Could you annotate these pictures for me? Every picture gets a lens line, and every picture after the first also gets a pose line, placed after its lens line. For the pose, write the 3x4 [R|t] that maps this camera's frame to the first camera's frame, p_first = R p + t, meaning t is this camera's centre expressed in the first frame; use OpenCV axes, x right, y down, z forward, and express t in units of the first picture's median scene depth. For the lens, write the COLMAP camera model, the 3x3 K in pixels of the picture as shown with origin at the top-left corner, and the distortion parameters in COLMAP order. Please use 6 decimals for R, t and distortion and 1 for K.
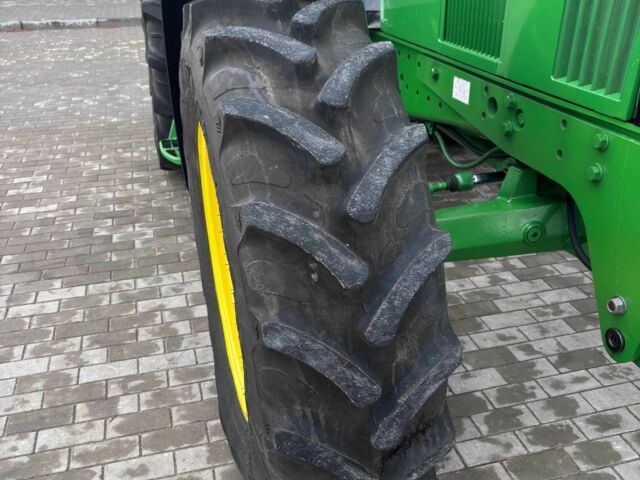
lens RADIAL K [[645.7, 0, 320.0], [0, 645.7, 240.0], [0, 0, 1]] dist [0.022860, -0.000348]
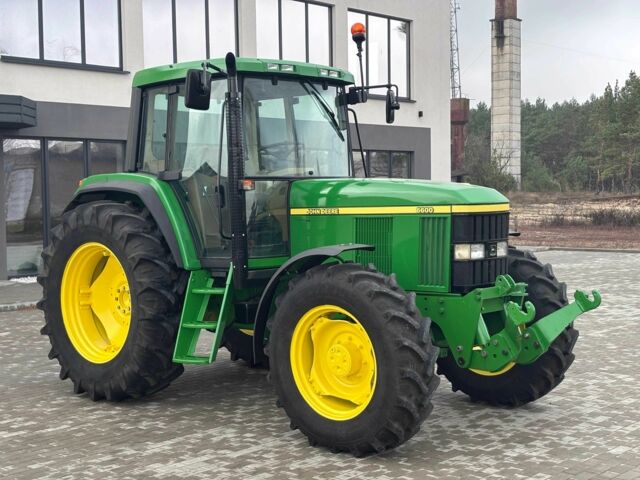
lens RADIAL K [[954.1, 0, 320.0], [0, 954.1, 240.0], [0, 0, 1]] dist [0.219019, -0.781463]
pose [[0.850325, -0.031564, 0.525311, -1.649385], [0.239693, 0.911879, -0.333203, 0.650892], [-0.468503, 0.409244, 0.782959, -1.653436]]
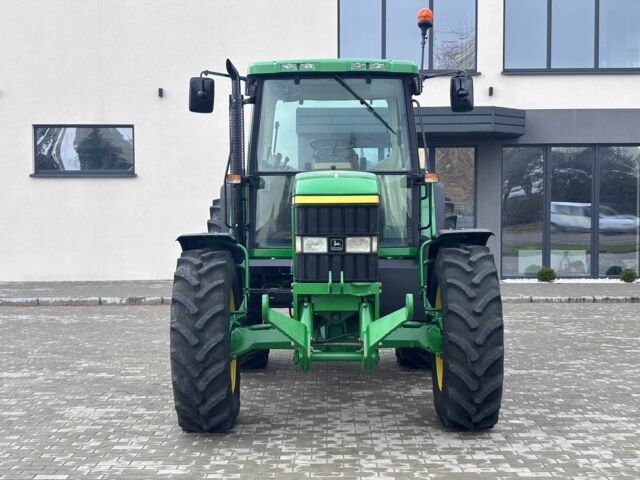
lens RADIAL K [[958.6, 0, 320.0], [0, 958.6, 240.0], [0, 0, 1]] dist [0.121306, -0.082389]
pose [[0.962871, 0.011982, -0.269697, 1.147767], [-0.122422, 0.909769, -0.396652, 0.918277], [0.240609, 0.414941, 0.877457, -2.022523]]
